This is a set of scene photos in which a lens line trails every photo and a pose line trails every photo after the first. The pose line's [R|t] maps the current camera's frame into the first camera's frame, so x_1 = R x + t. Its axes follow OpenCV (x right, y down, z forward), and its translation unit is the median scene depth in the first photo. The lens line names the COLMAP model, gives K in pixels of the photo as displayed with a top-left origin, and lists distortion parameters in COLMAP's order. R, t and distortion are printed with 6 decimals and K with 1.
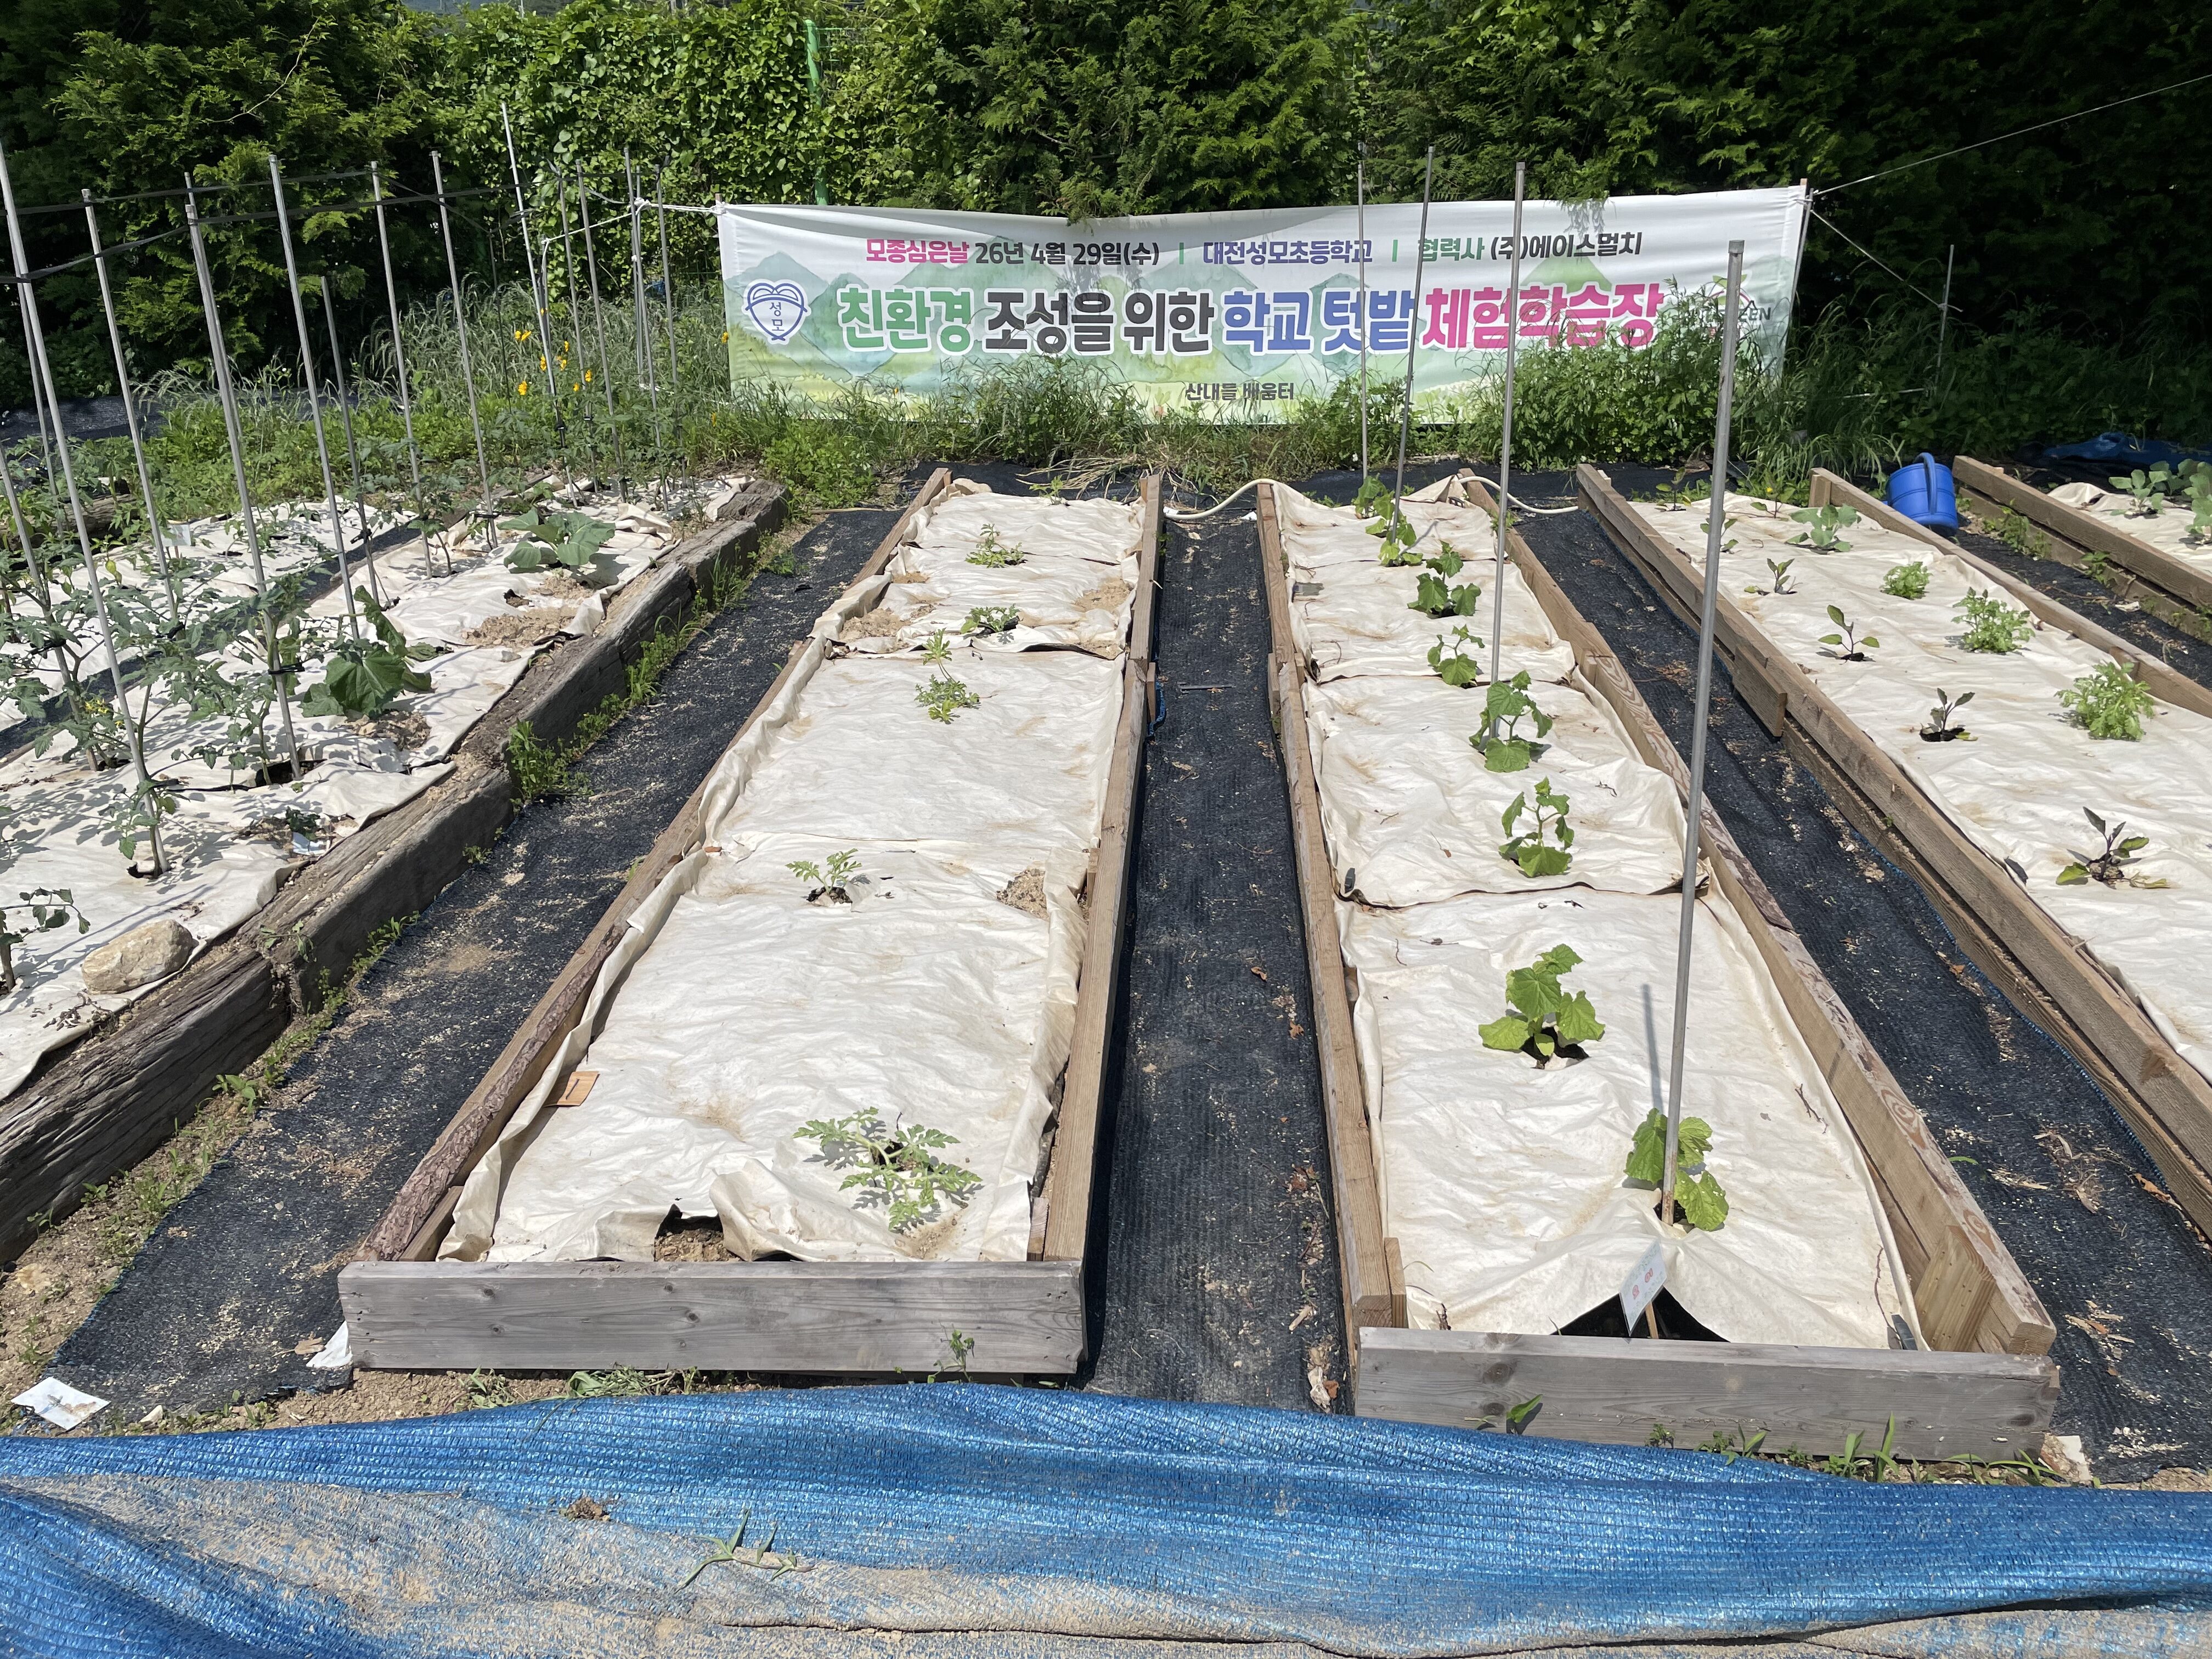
lens RADIAL K [[1671.0, 0, 1126.3], [0, 1671.0, 840.3], [0, 0, 1]] dist [0.070865, -0.086552]
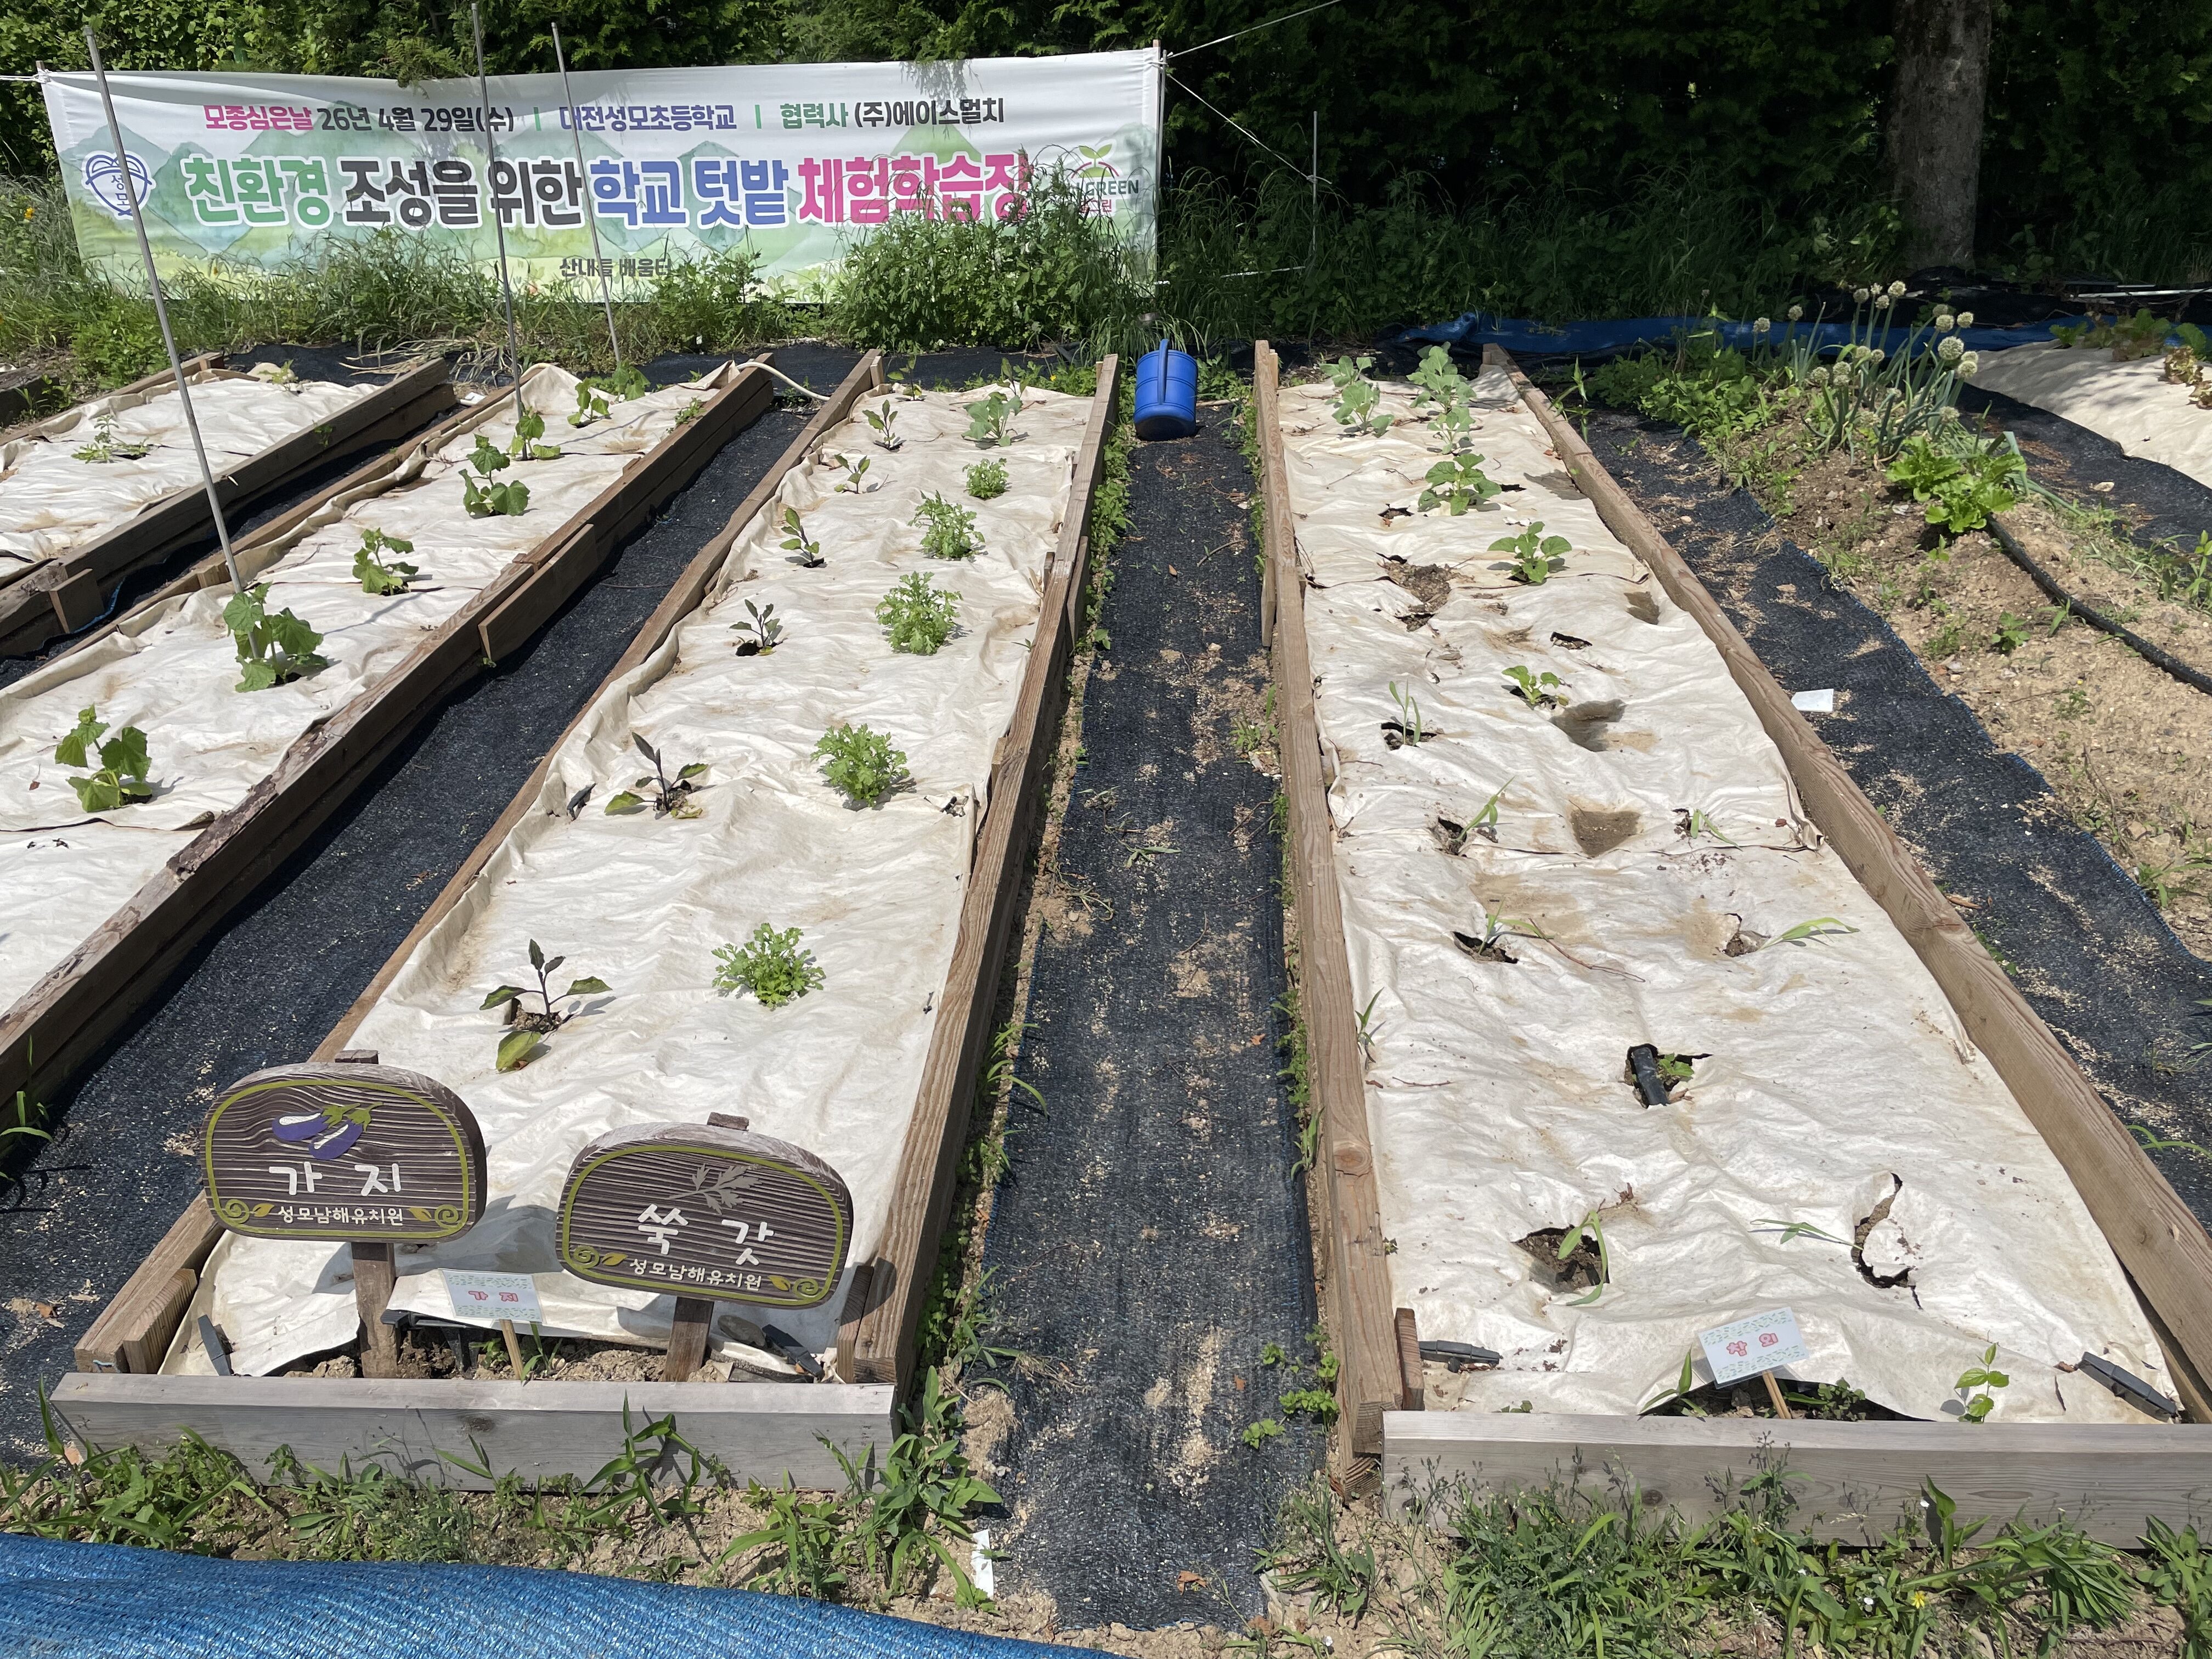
lens RADIAL K [[1671.0, 0, 1153.0], [0, 1671.0, 830.5], [0, 0, 1]] dist [0.070865, -0.086552]
pose [[0.999984, -0.005551, 0.001452, 0.370234], [0.005448, 0.997992, 0.063106, -0.009795], [-0.001800, -0.063097, 0.998006, 0.030538]]
